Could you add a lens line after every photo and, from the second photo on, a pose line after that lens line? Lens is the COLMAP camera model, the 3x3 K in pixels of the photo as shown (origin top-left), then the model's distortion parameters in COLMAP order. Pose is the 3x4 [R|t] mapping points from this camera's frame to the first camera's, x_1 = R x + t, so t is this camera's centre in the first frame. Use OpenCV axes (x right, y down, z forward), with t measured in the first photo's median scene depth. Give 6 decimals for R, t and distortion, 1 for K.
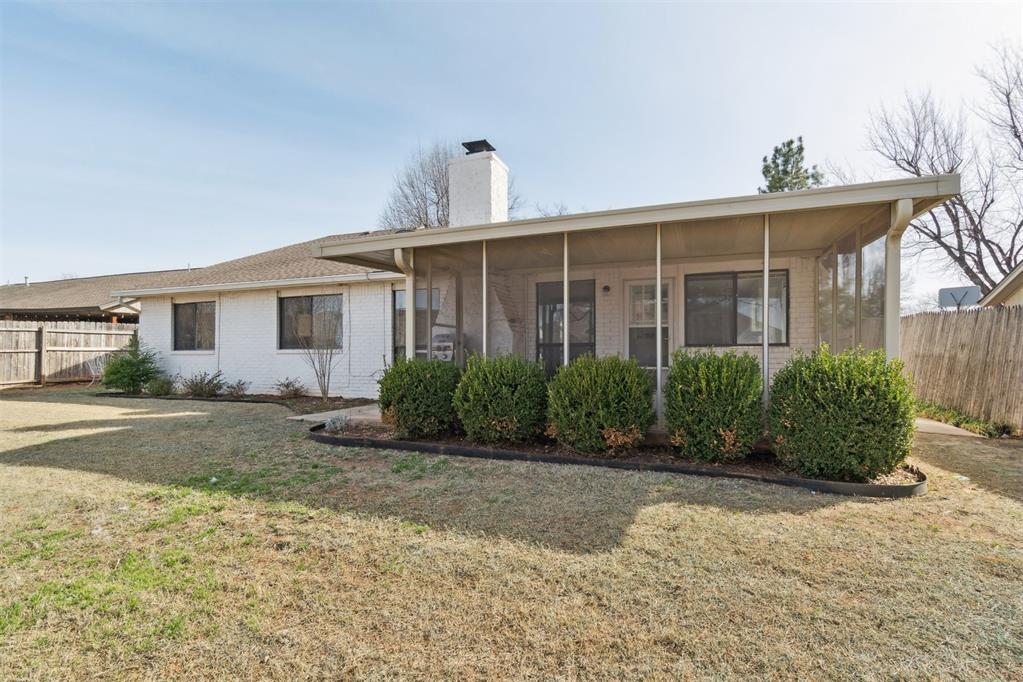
lens RADIAL K [[497.5, 0, 513.0], [0, 497.5, 354.4], [0, 0, 1]] dist [-0.000955, -0.000091]
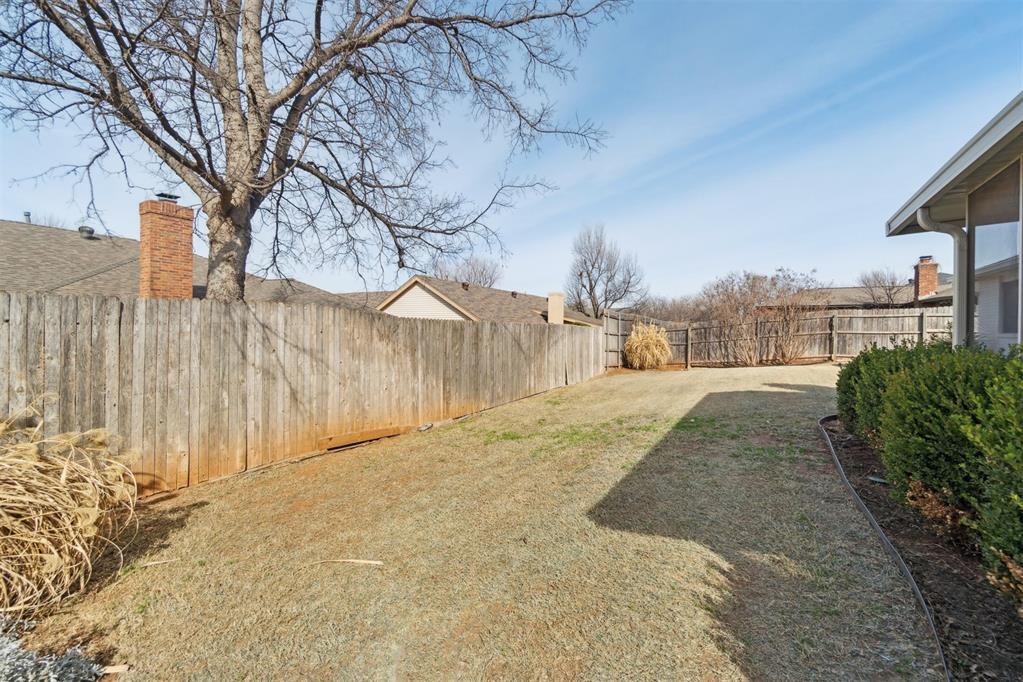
lens RADIAL K [[440.4, 0, 511.5], [0, 440.4, 341.0], [0, 0, 1]] dist [-0.003486, -0.000185]
pose [[-0.158054, 0.022693, -0.987170, 0.272231], [-0.006381, 0.999692, 0.024003, -0.006612], [0.987410, 0.010093, -0.157860, 0.225963]]
